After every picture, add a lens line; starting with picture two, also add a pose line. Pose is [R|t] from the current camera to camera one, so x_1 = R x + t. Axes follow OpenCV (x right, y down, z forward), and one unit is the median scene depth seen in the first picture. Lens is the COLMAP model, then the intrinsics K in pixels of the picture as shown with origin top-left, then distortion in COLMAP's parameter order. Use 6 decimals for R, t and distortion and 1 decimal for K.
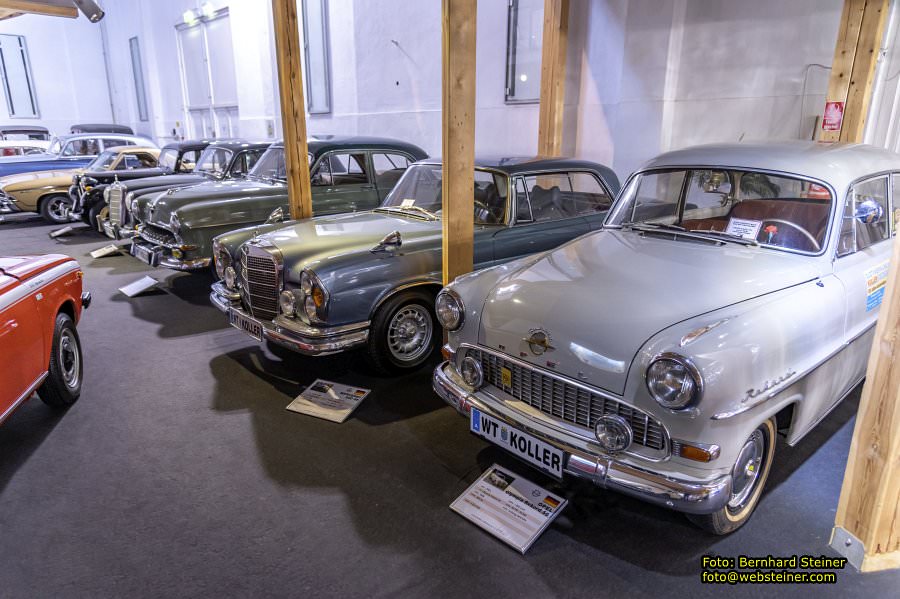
lens RADIAL K [[613.0, 0, 444.1], [0, 613.0, 306.6], [0, 0, 1]] dist [0.015567, 0.004532]
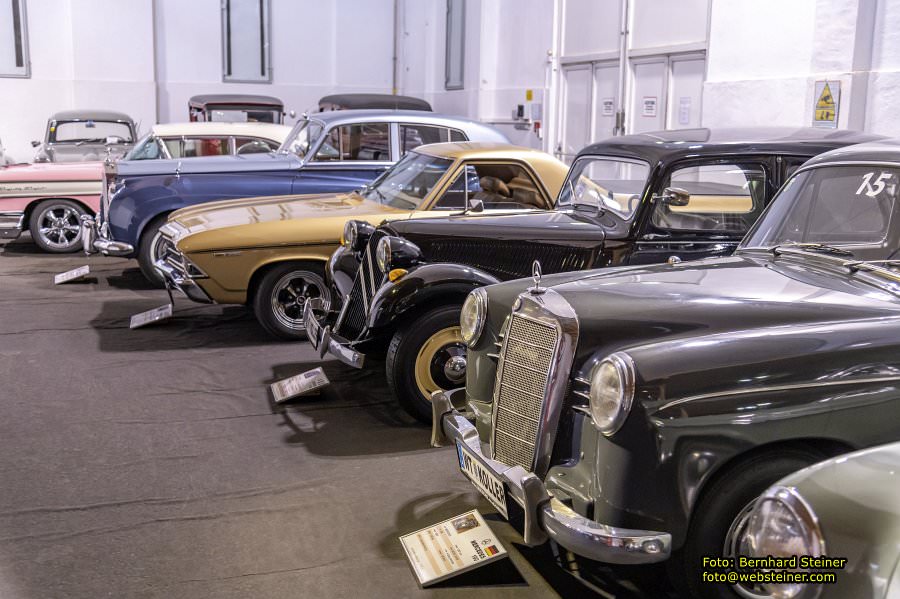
lens RADIAL K [[1037.9, 0, 451.2], [0, 1037.9, 297.8], [0, 0, 1]] dist [0.068894, 0.000000]
pose [[0.928720, 0.086488, -0.360554, -0.221761], [-0.124697, 0.988629, -0.084048, -0.085819], [0.349185, 0.123017, 0.928944, 0.319659]]
